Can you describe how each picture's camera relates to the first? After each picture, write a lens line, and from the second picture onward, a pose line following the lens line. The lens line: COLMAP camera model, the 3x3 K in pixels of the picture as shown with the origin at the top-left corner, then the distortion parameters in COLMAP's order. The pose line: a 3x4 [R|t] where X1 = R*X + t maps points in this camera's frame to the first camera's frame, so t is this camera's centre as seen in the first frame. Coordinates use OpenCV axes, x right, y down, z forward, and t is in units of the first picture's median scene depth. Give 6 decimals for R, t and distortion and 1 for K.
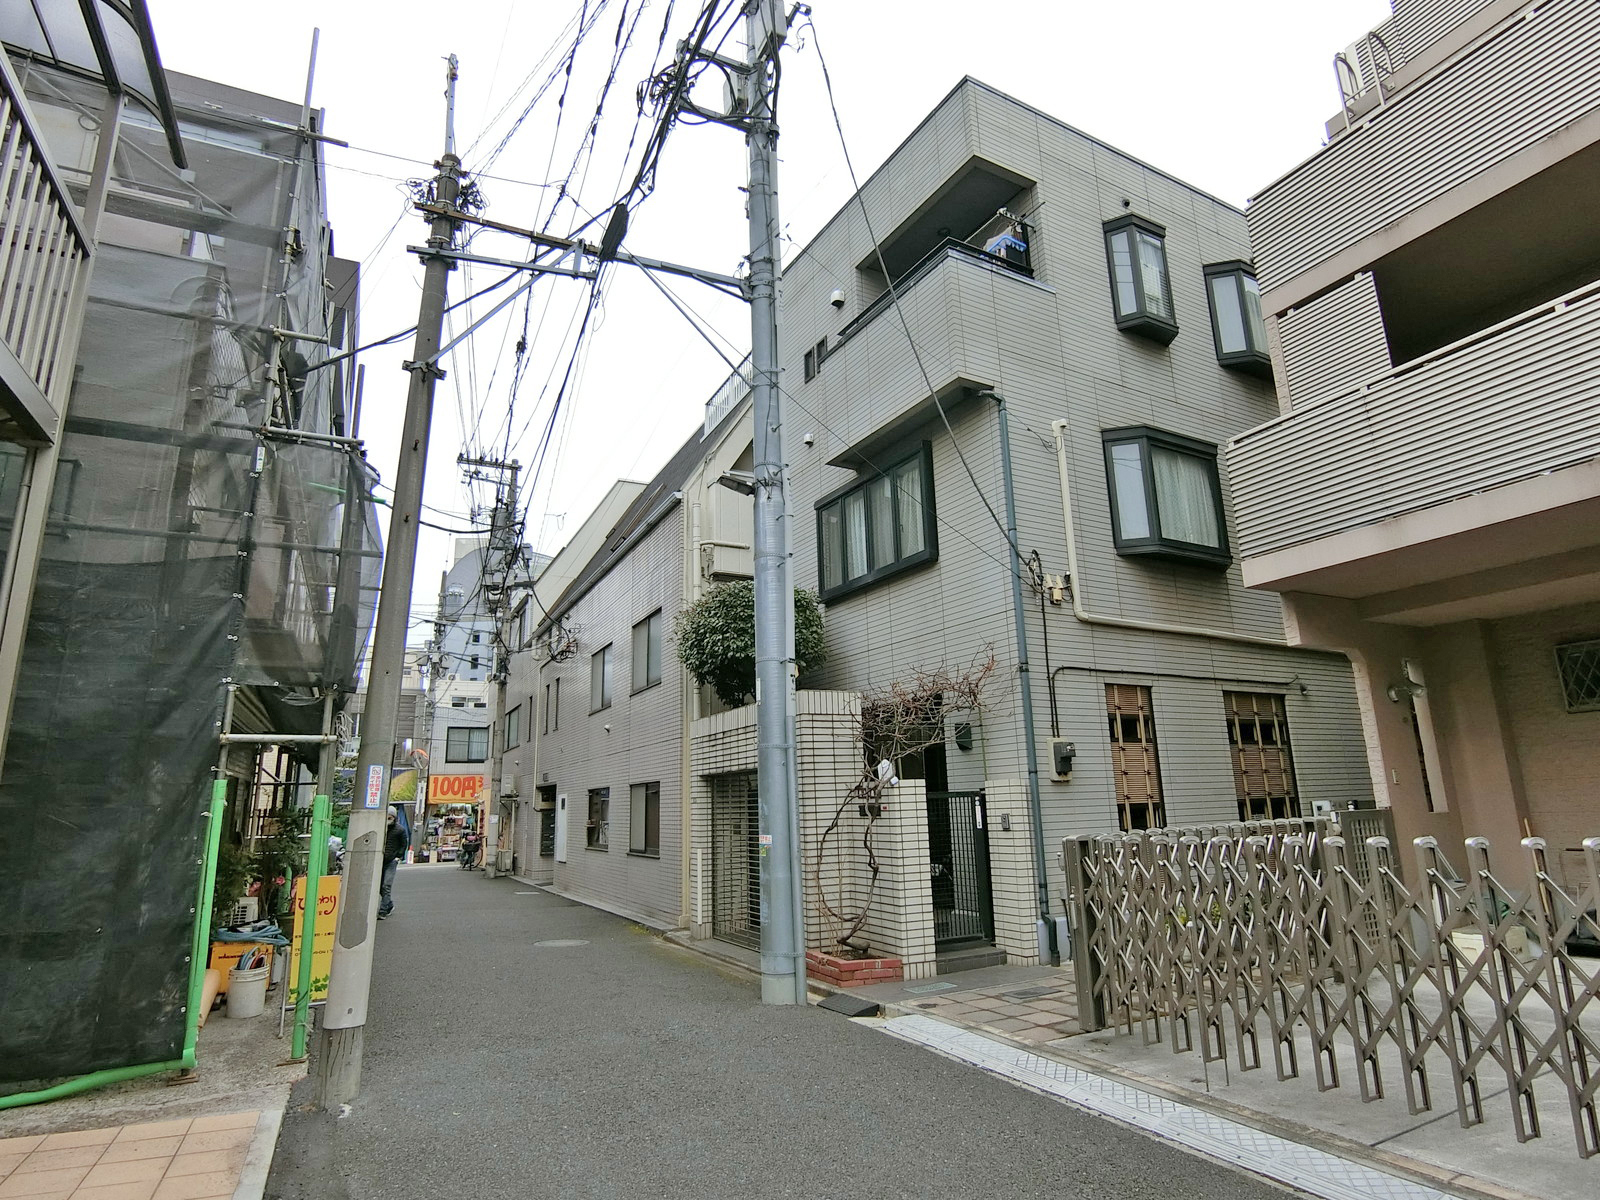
lens RADIAL K [[901.9, 0, 800.0], [0, 901.9, 600.0], [0, 0, 1]] dist [-0.002646, -0.001052]
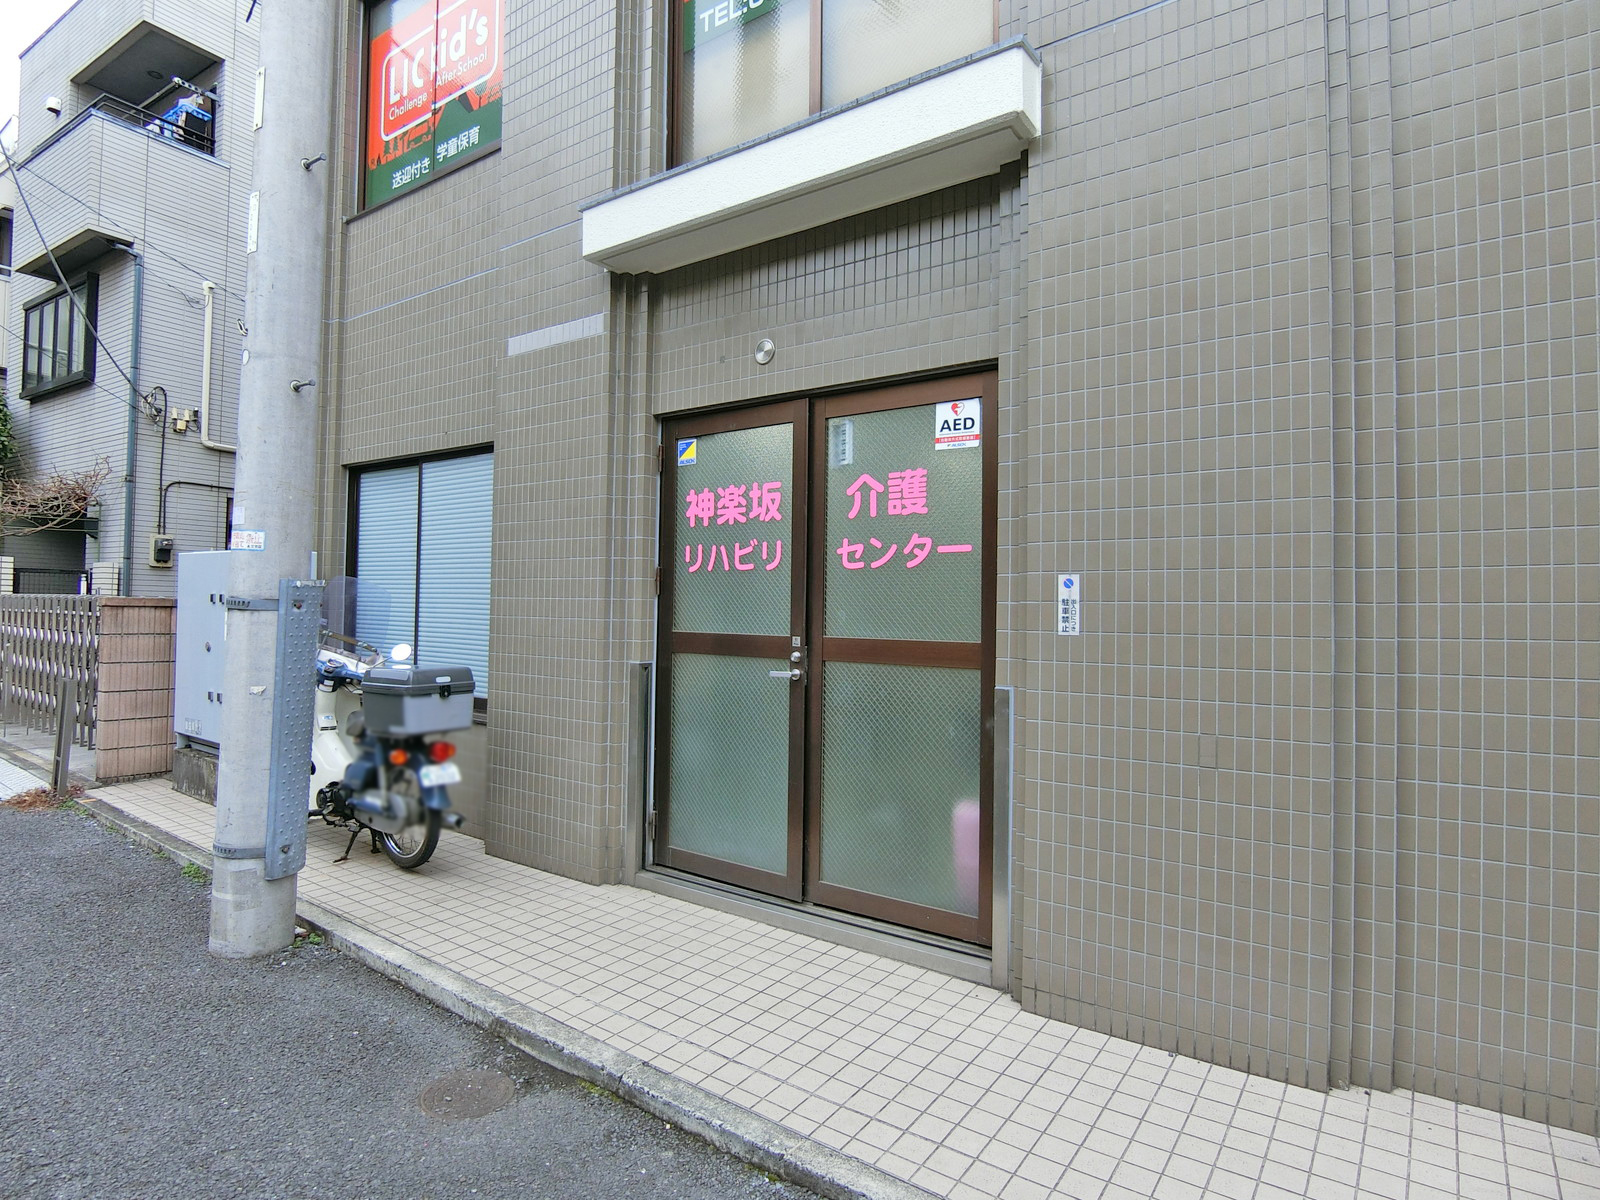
lens RADIAL K [[901.9, 0, 800.0], [0, 901.9, 600.0], [0, 0, 1]] dist [-0.002646, -0.001052]
pose [[0.893904, 0.053664, 0.445034, 0.509180], [-0.147922, 0.972509, 0.179850, -0.123169], [-0.423148, -0.226599, 0.877268, -0.546640]]
